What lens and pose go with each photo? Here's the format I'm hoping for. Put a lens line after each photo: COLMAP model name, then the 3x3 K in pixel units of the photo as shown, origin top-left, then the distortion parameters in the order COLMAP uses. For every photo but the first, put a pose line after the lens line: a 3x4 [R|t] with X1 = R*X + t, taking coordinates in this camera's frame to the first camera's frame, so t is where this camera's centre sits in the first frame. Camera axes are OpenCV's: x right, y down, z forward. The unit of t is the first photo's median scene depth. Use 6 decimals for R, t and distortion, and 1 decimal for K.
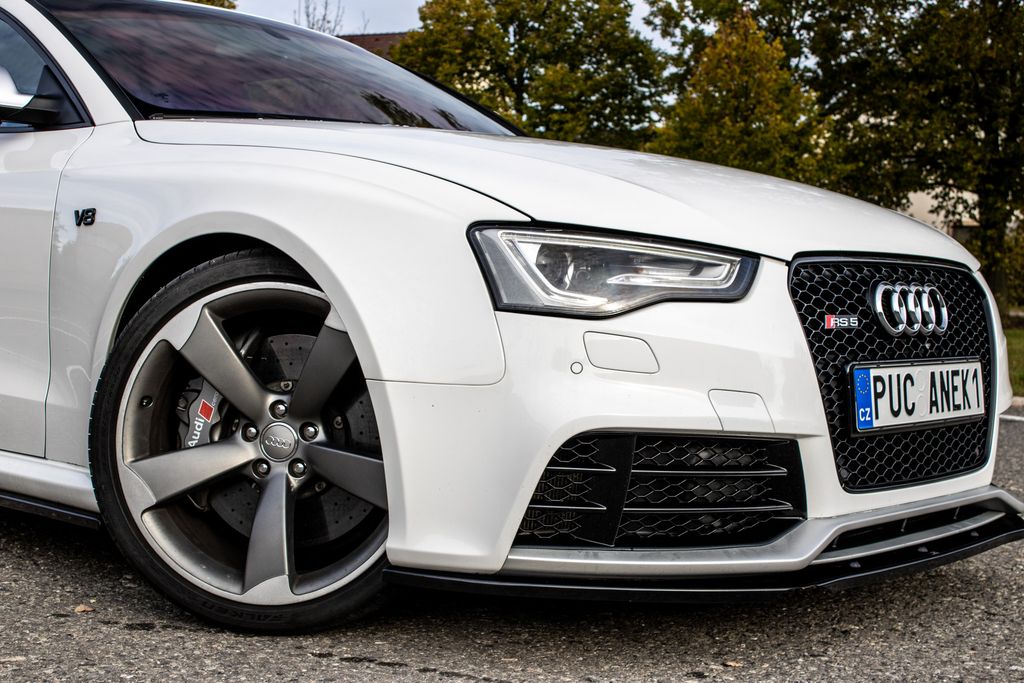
lens RADIAL K [[1558.7, 0, 512.0], [0, 1558.7, 341.5], [0, 0, 1]] dist [-0.021080, 0.170890]
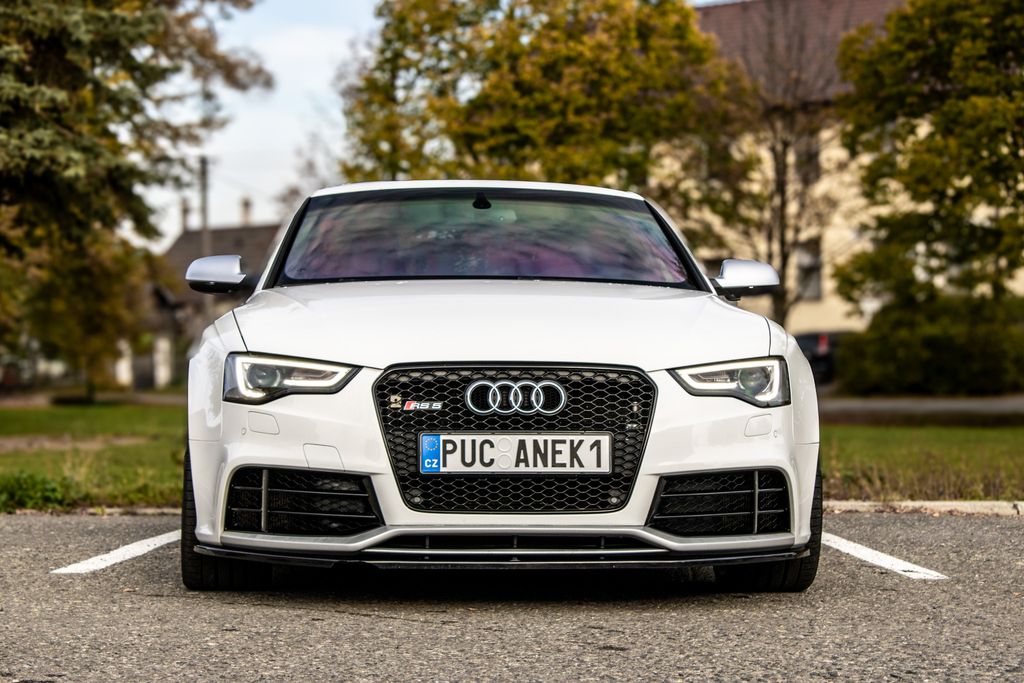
lens RADIAL K [[2715.0, 0, 512.0], [0, 2715.0, 341.5], [0, 0, 1]] dist [0.055832, 0.404146]
pose [[0.964444, -0.030033, -0.262575, 0.068426], [0.015931, 0.998322, -0.055672, 0.005818], [0.263806, 0.049509, 0.963304, -0.130737]]
